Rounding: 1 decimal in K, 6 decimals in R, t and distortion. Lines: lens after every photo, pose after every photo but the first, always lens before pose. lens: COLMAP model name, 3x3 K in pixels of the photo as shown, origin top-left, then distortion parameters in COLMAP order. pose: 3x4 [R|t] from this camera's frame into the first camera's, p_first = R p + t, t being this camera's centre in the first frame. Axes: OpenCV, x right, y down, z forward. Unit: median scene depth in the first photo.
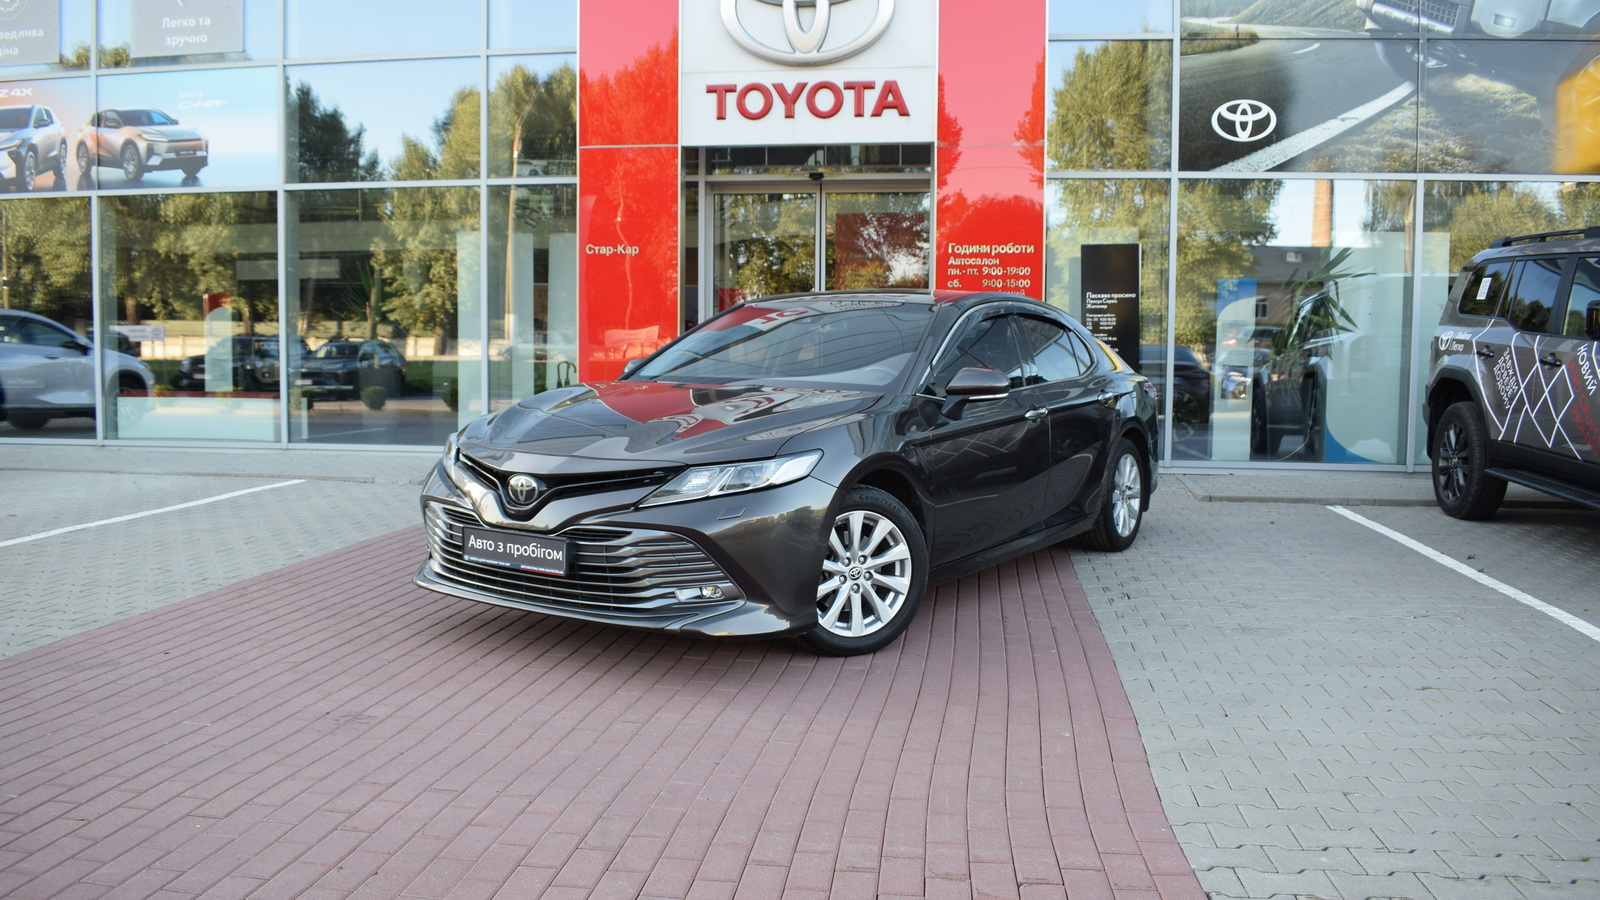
lens RADIAL K [[1270.1, 0, 800.0], [0, 1270.1, 450.0], [0, 0, 1]] dist [-0.095955, 0.018341]
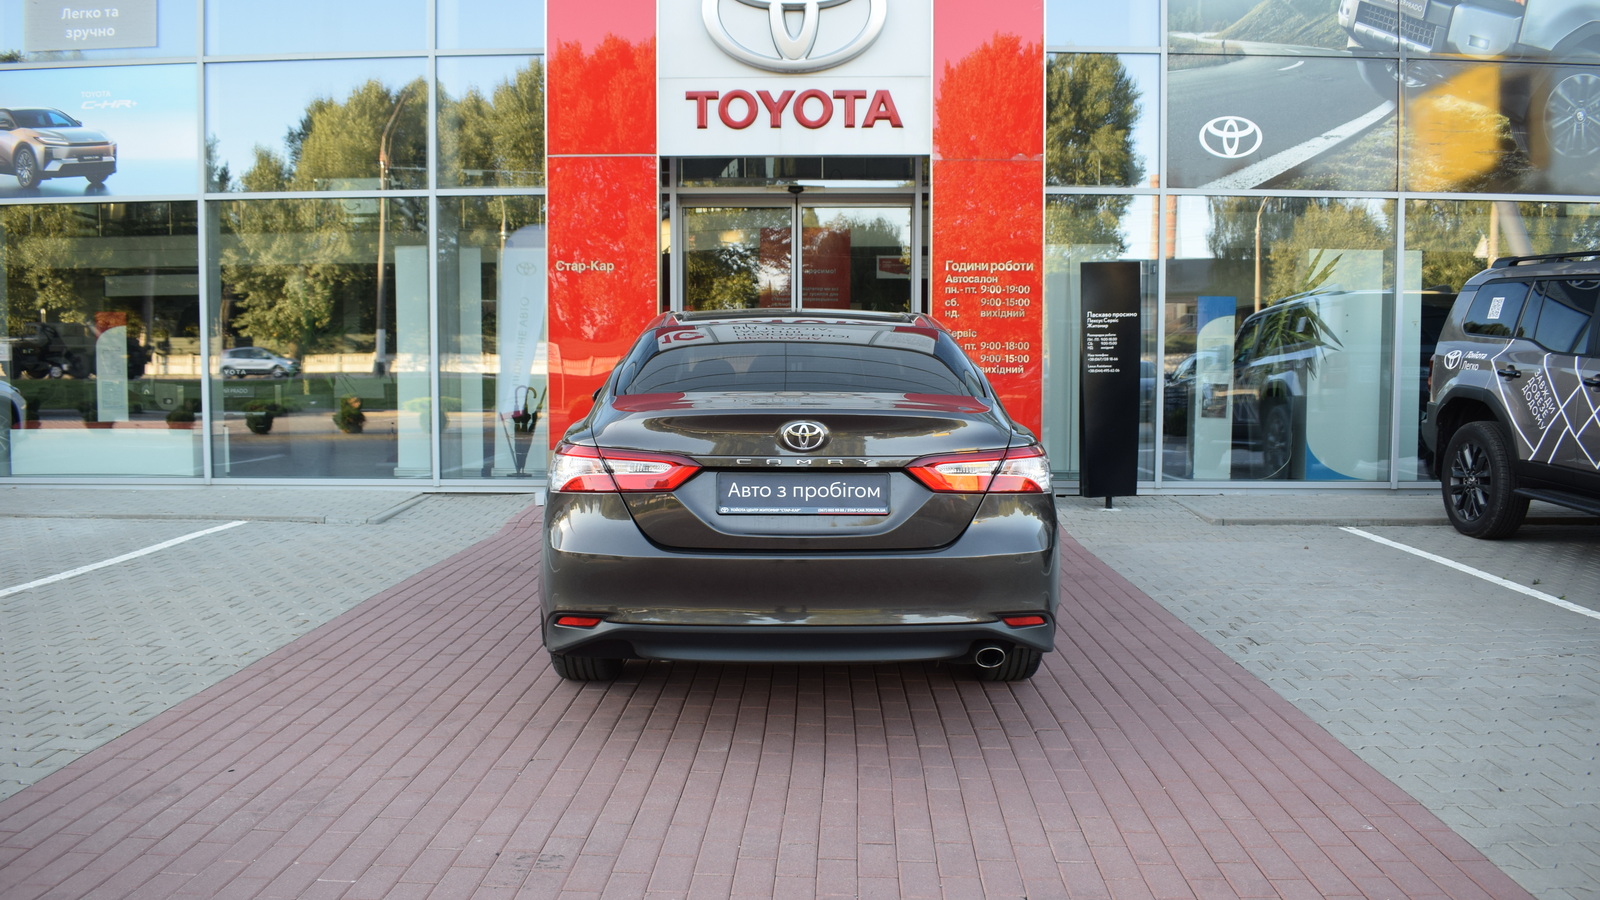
lens RADIAL K [[1251.3, 0, 800.0], [0, 1251.3, 450.0], [0, 0, 1]] dist [-0.095010, 0.017204]
pose [[0.992458, -0.015595, 0.121593, -0.108828], [0.016501, 0.999843, -0.006450, -0.015371], [-0.121473, 0.008408, 0.992559, 0.075394]]
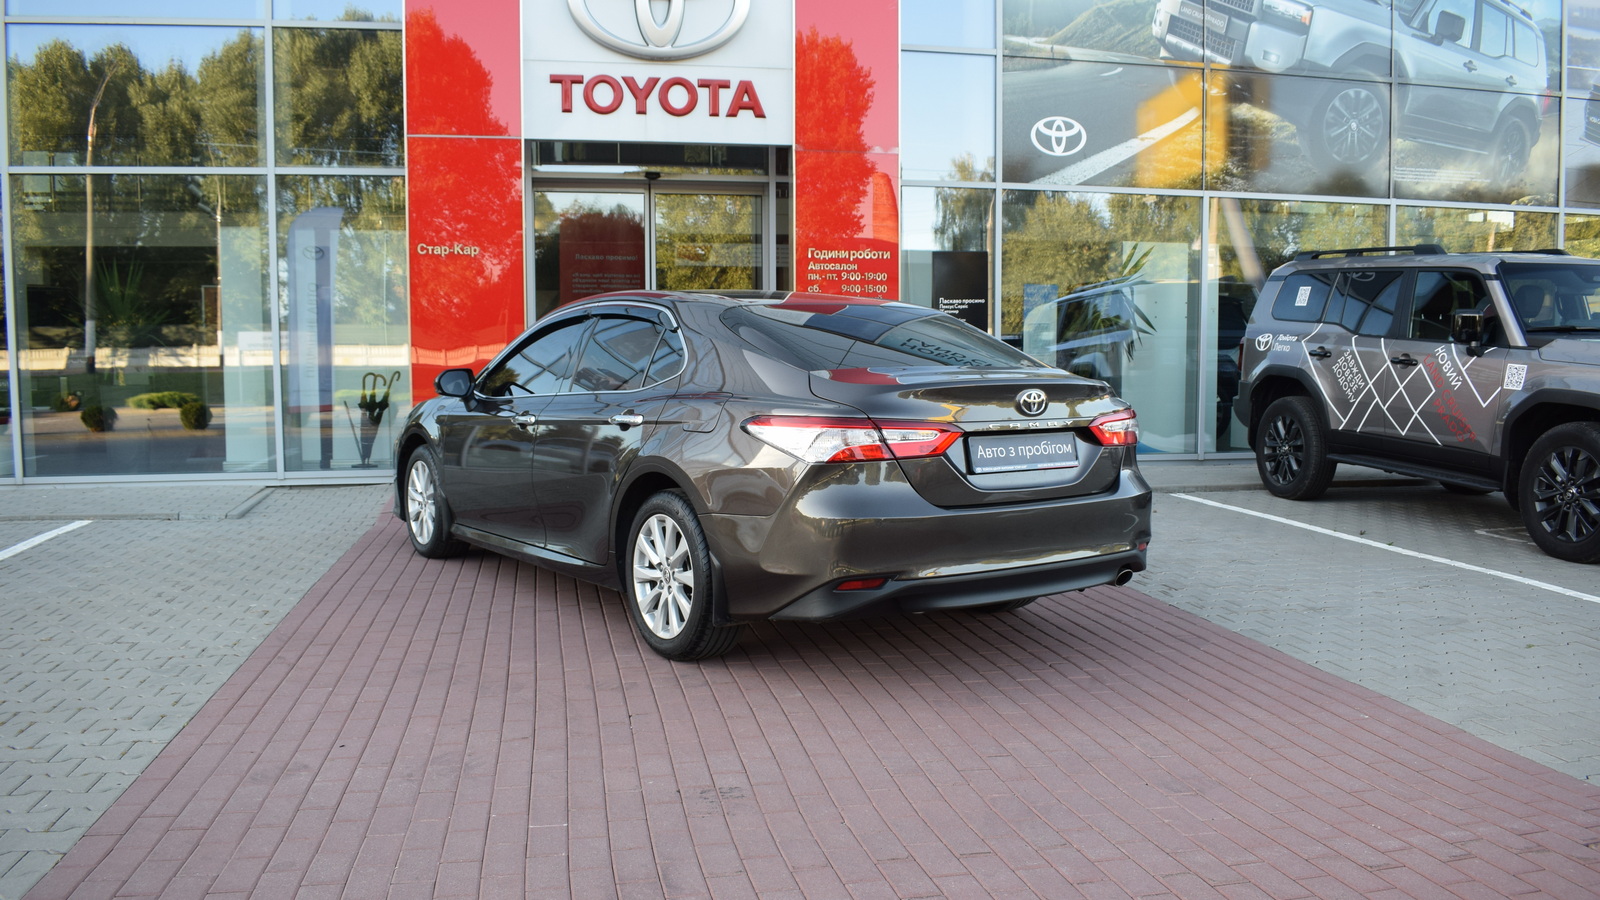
lens RADIAL K [[1271.8, 0, 810.4], [0, 1271.8, 472.7], [0, 0, 1]] dist [-0.091281, 0.005034]
pose [[0.939322, -0.042275, 0.340422, -0.226901], [0.036471, 0.999060, 0.023433, -0.010129], [-0.341092, -0.009595, 0.939981, 0.059460]]
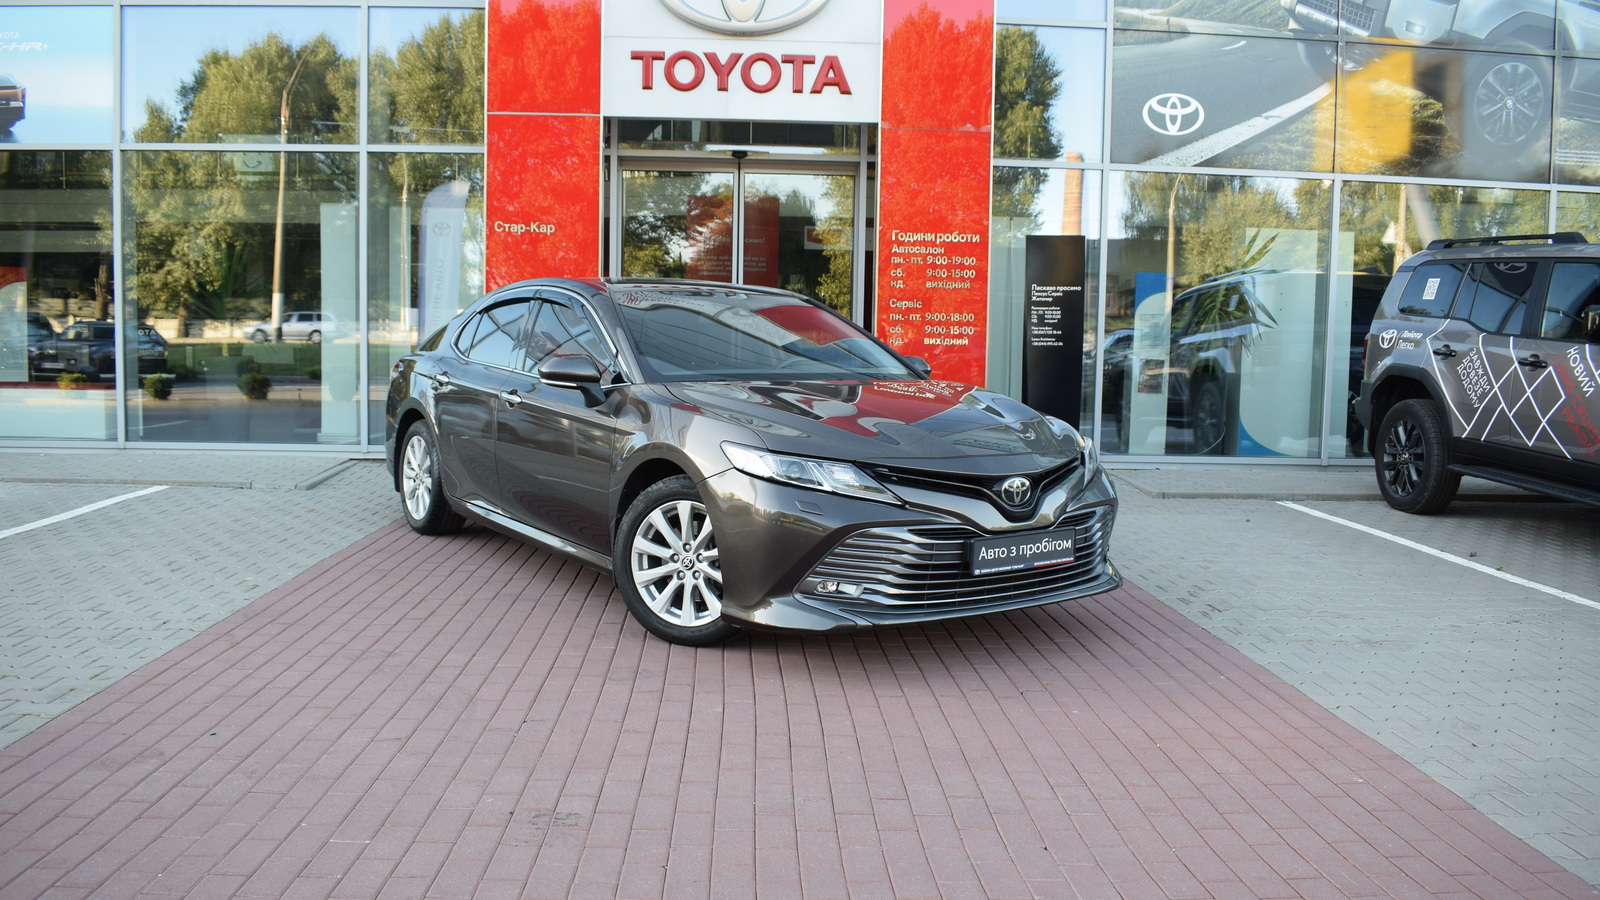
lens RADIAL K [[1270.1, 0, 800.0], [0, 1270.1, 450.0], [0, 0, 1]] dist [-0.095955, 0.018341]
pose [[0.980499, -0.006947, 0.196402, -0.138361], [0.004428, 0.999902, 0.013262, -0.010583], [-0.196475, -0.012133, 0.980434, 0.076095]]
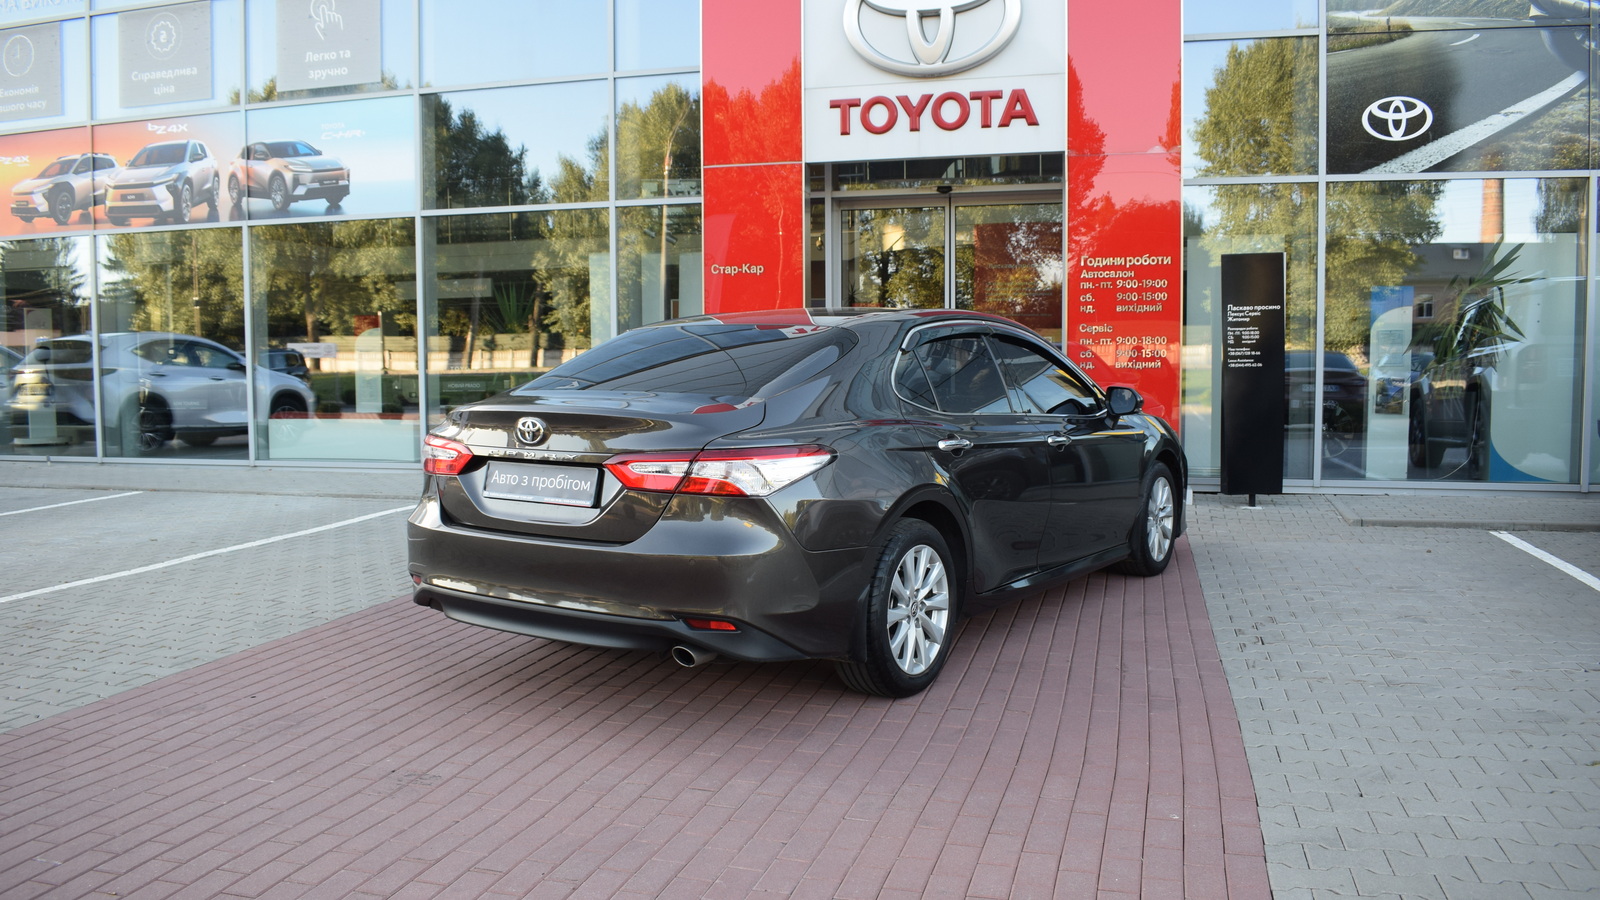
lens RADIAL K [[1251.3, 0, 800.0], [0, 1251.3, 450.0], [0, 0, 1]] dist [-0.095010, 0.017204]
pose [[0.992393, -0.005079, -0.123003, 0.020929], [0.004637, 0.999982, -0.003880, -0.012987], [0.123021, 0.003280, 0.992399, 0.035509]]
